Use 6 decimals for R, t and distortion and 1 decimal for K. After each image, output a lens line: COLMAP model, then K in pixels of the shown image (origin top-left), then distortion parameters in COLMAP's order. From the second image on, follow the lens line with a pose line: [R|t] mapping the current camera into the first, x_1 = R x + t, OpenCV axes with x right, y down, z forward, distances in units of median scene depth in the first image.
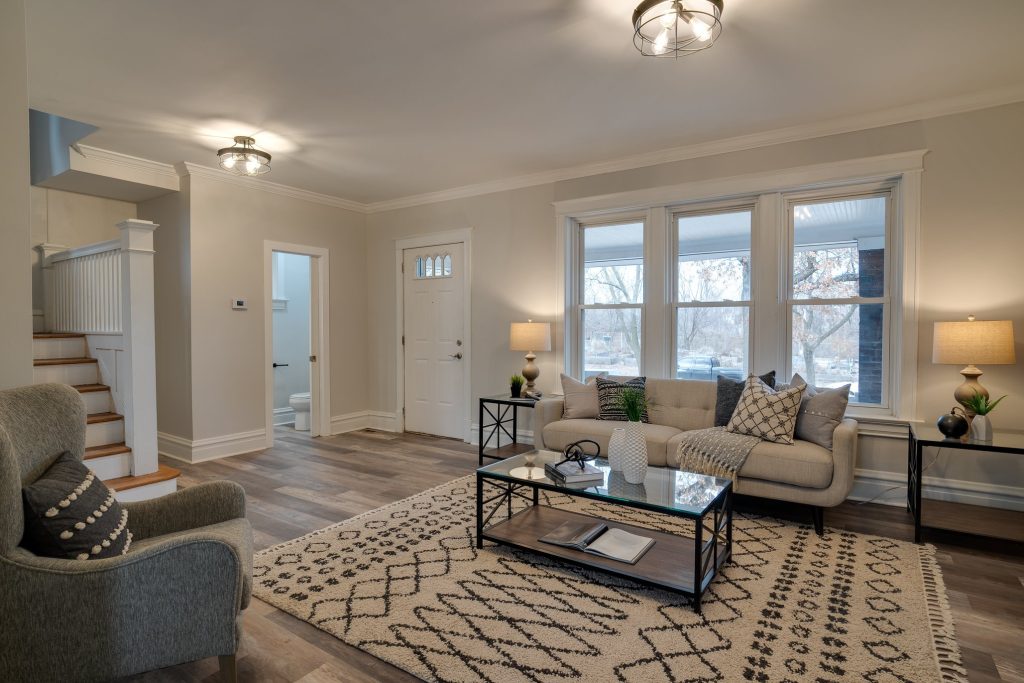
lens RADIAL K [[515.8, 0, 514.0], [0, 515.8, 338.5], [0, 0, 1]] dist [-0.062228, 0.036440]
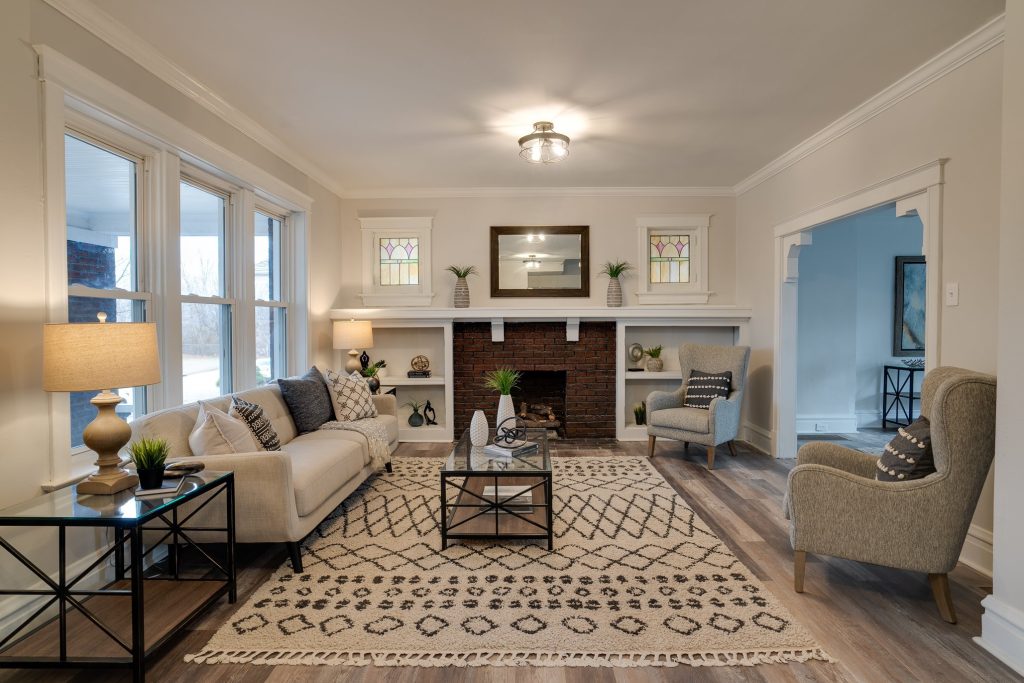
lens RADIAL K [[515.8, 0, 514.0], [0, 515.8, 338.5], [0, 0, 1]] dist [-0.062228, 0.036440]
pose [[-0.514124, -0.024601, 0.857363, -0.945308], [0.024927, 0.998738, 0.043605, -0.048102], [-0.857354, 0.043790, -0.512862, 1.680223]]
